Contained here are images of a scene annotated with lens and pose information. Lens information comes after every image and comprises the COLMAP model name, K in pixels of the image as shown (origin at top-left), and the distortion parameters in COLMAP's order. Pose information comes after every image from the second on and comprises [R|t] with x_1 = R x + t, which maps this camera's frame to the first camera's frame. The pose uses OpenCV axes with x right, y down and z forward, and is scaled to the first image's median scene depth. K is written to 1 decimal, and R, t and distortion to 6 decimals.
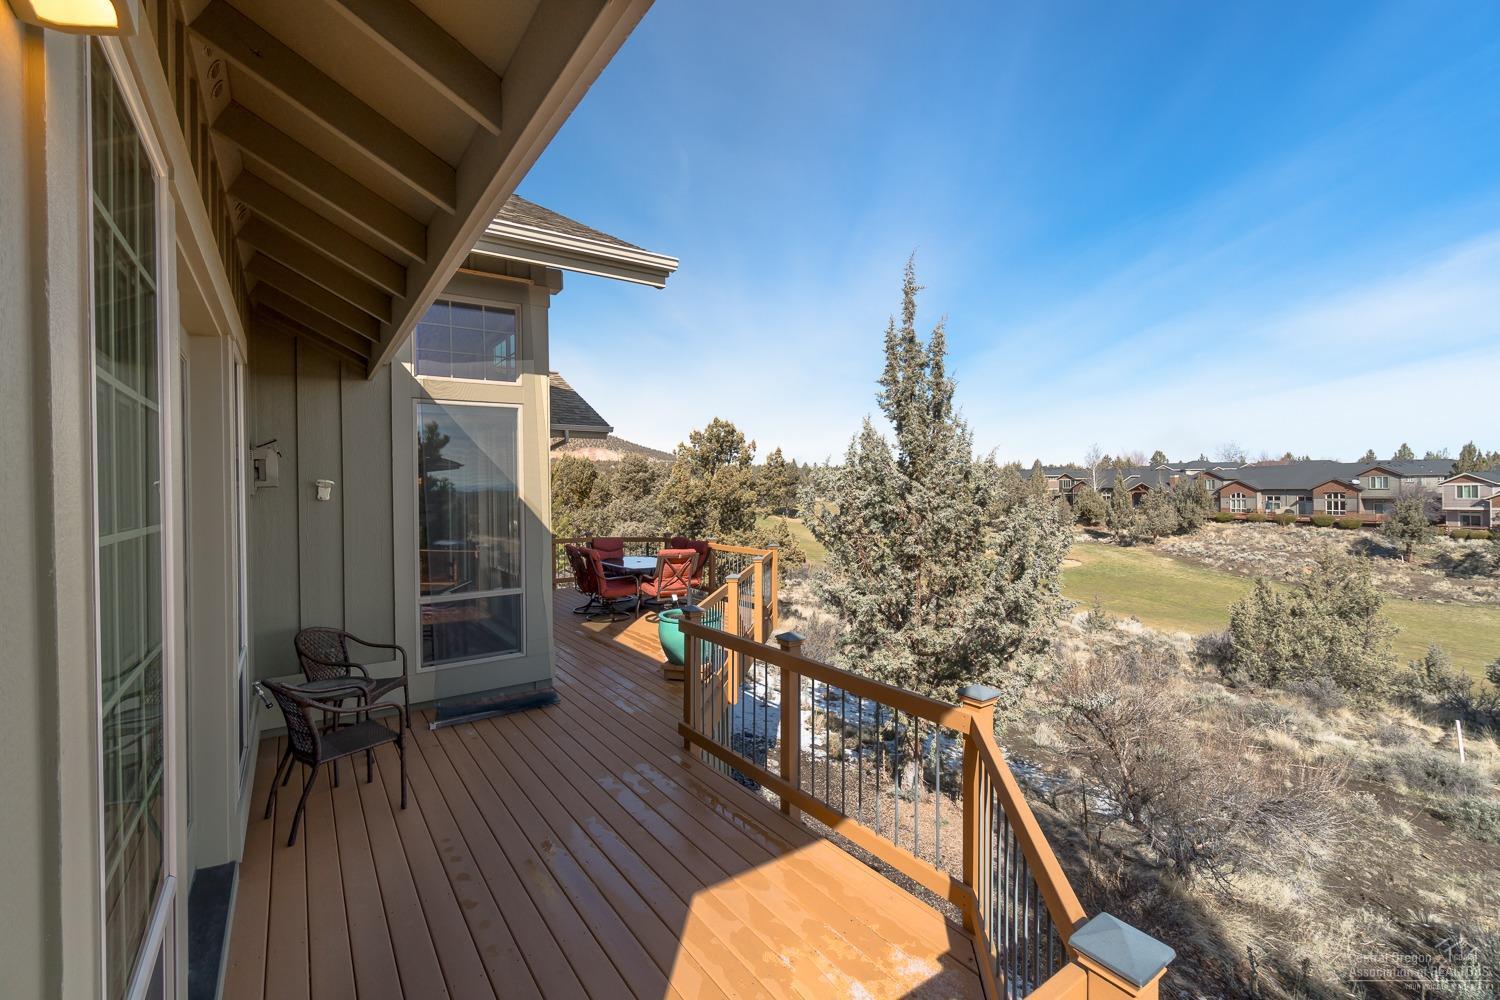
lens RADIAL K [[660.0, 0, 745.9], [0, 660.0, 497.4], [0, 0, 1]] dist [-0.002235, 0.000308]
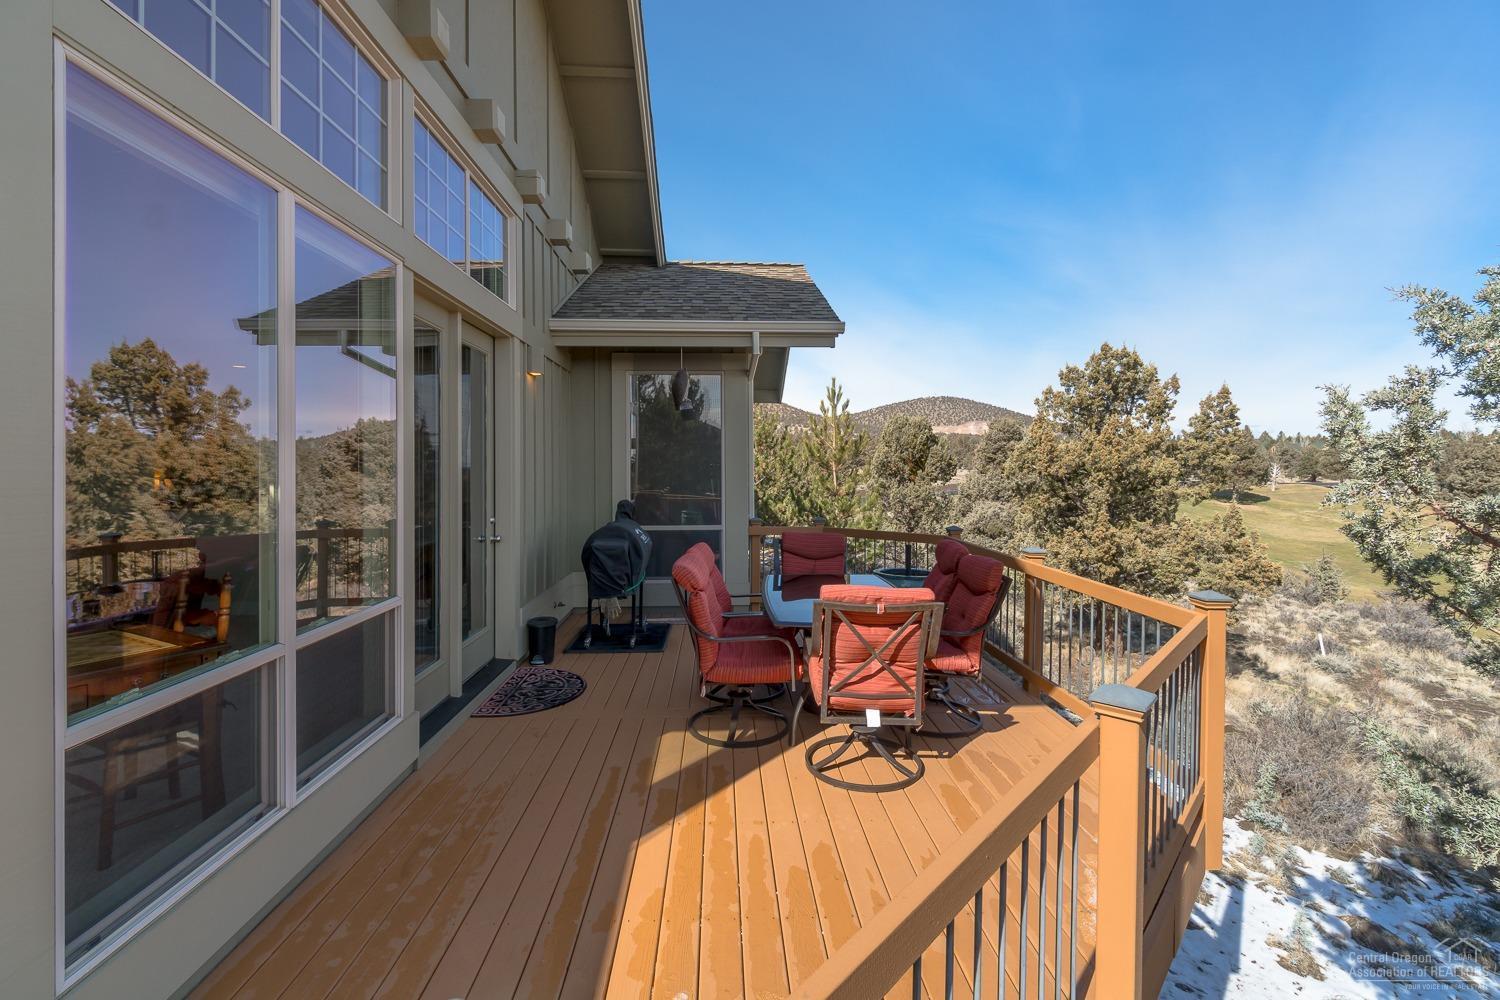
lens RADIAL K [[660.0, 0, 747.8], [0, 660.0, 470.8], [0, 0, 1]] dist [-0.002235, 0.000308]
pose [[0.840207, 0.011768, -0.542139, 0.005853], [-0.014452, 0.999895, -0.000693, 0.003827], [0.542074, 0.008417, 0.840289, 0.138184]]
